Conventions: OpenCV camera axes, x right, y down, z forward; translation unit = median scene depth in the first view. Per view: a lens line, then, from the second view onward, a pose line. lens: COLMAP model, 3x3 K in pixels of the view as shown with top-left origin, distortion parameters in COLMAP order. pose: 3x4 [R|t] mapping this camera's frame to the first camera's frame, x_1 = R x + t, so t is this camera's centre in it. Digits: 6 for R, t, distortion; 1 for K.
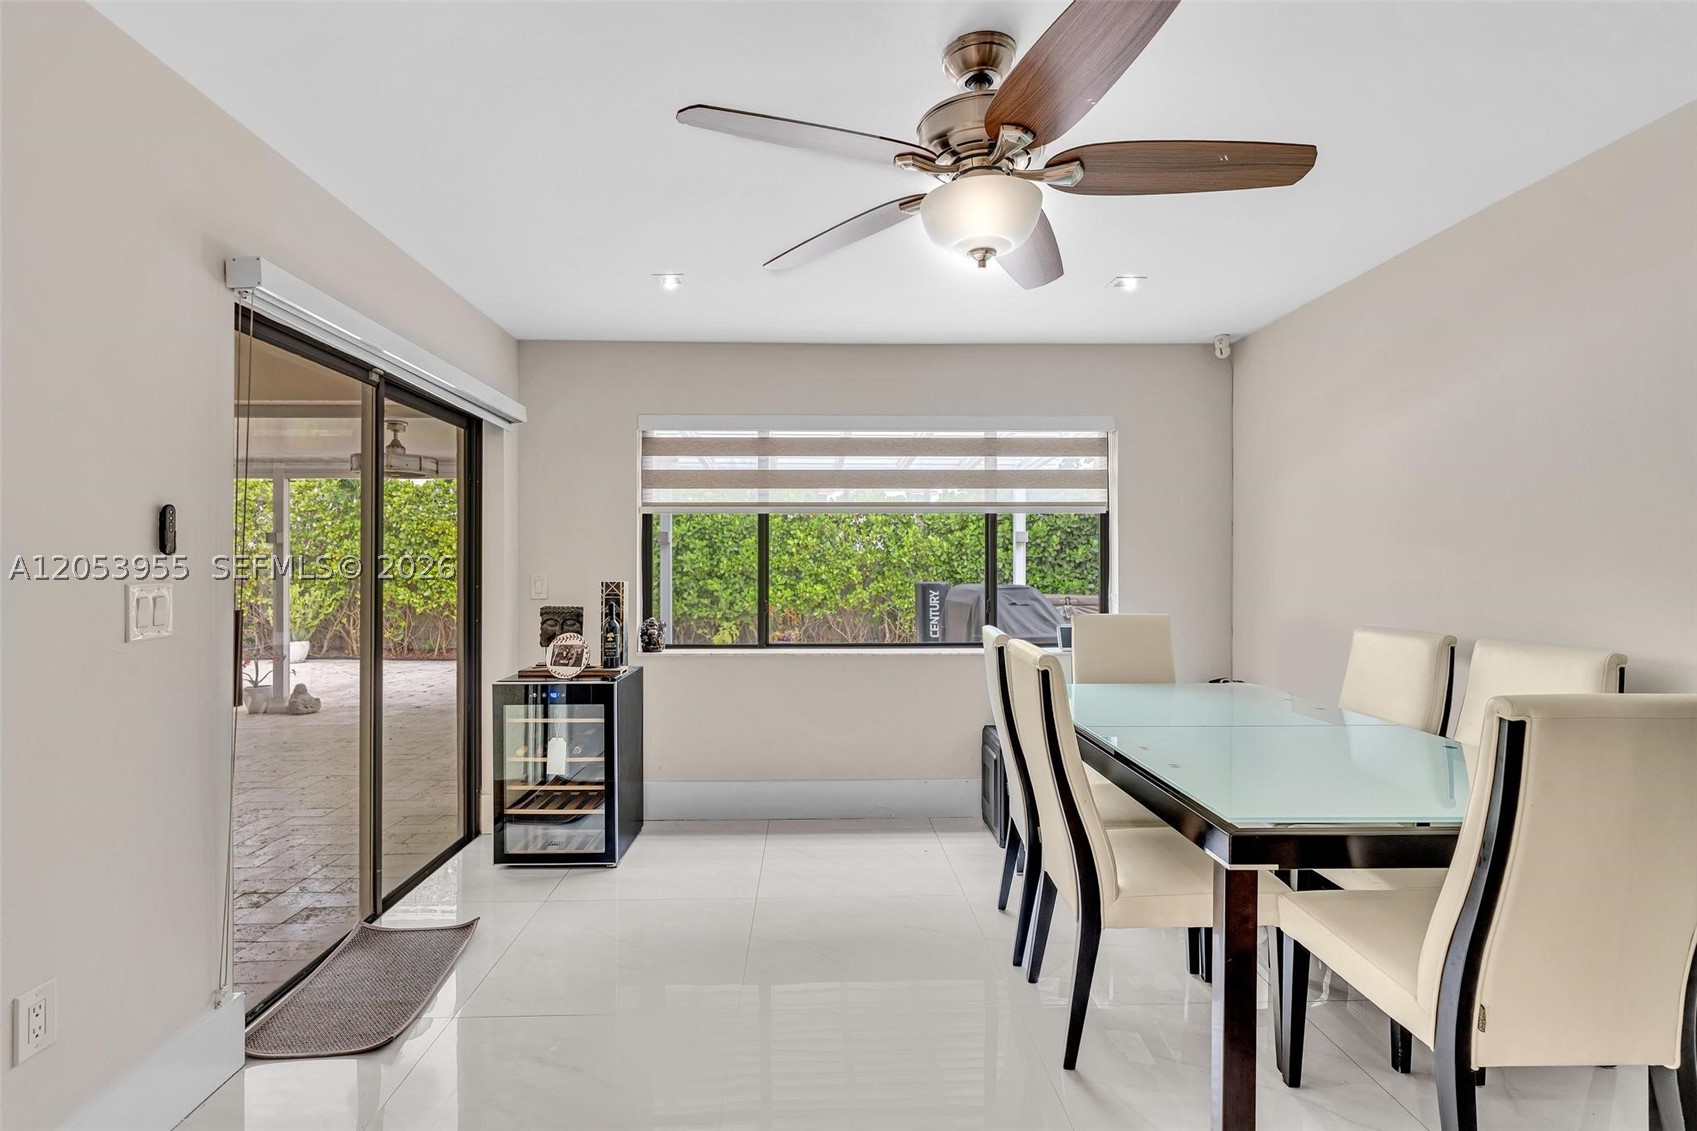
lens RADIAL K [[808.1, 0, 859.3], [0, 808.1, 557.3], [0, 0, 1]] dist [-0.011441, 0.004139]
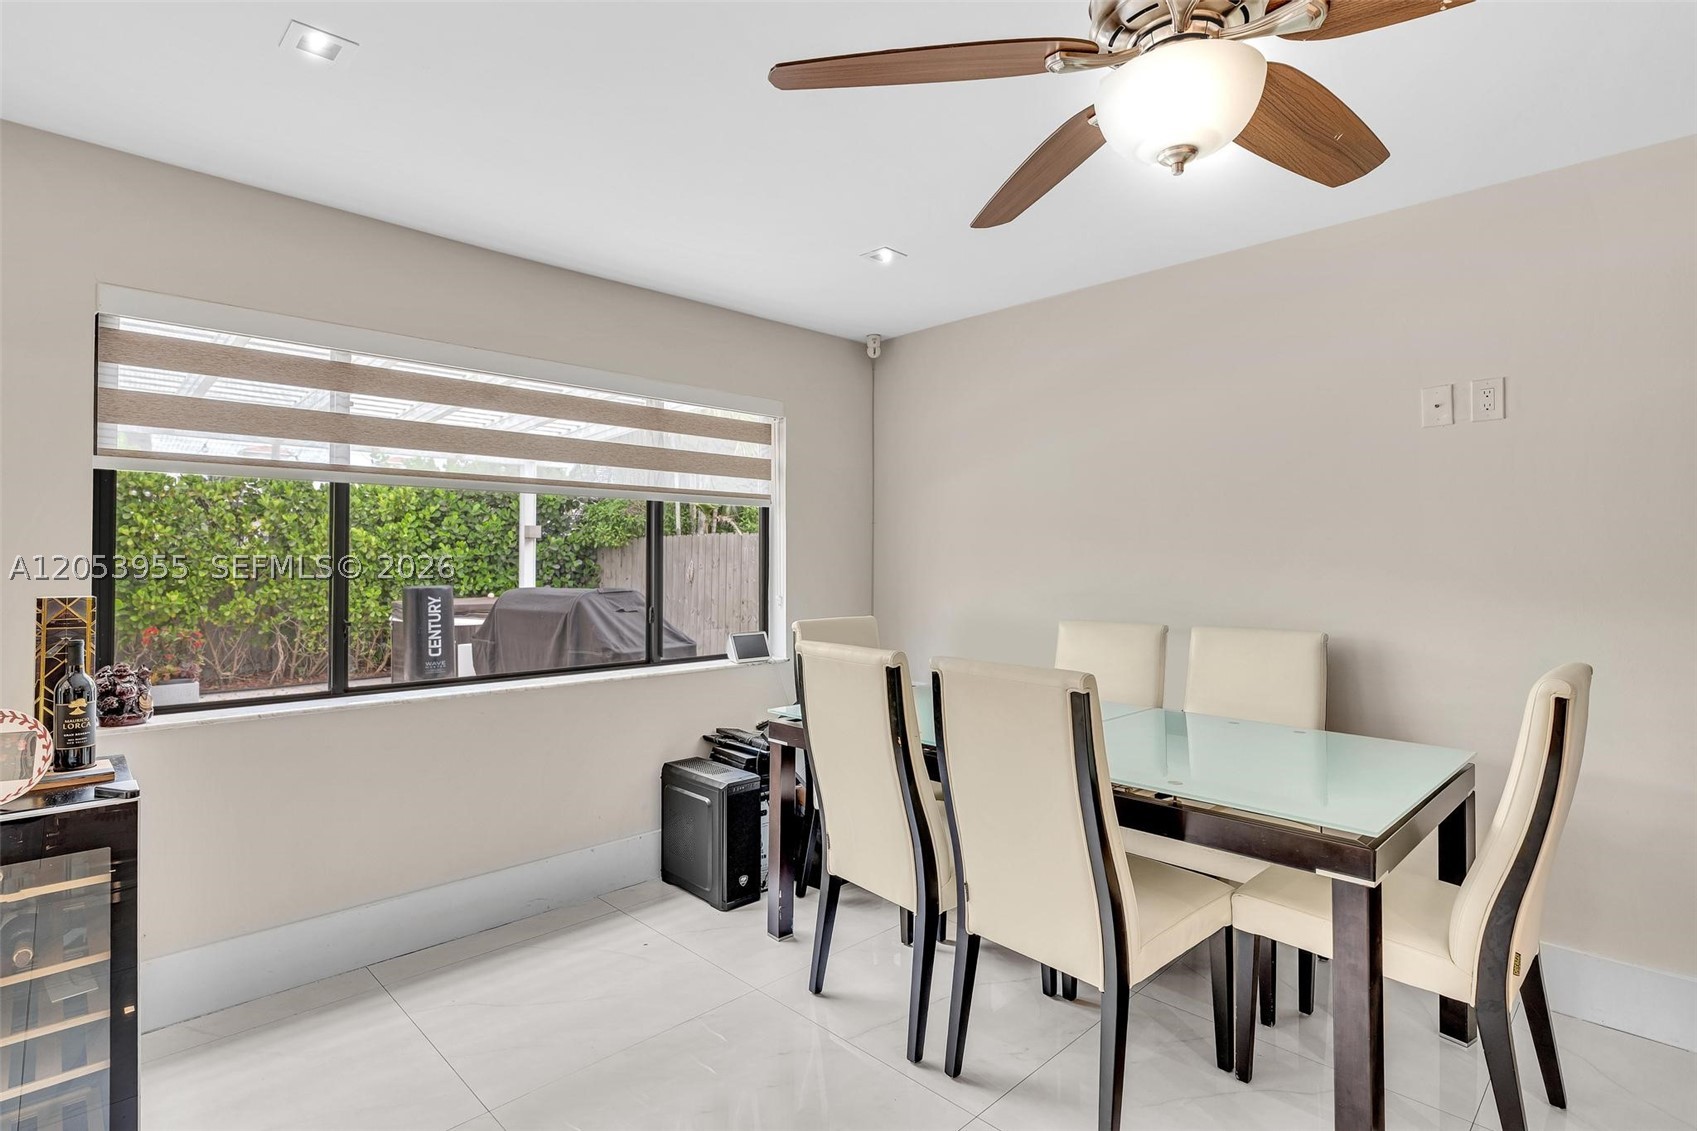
lens RADIAL K [[808.1, 0, 812.0], [0, 808.1, 549.9], [0, 0, 1]] dist [-0.011441, 0.004139]
pose [[0.751241, 0.011395, 0.659929, -0.255659], [-0.005698, 0.999926, -0.010780, 0.003035], [-0.660003, 0.004339, 0.751250, 0.280899]]
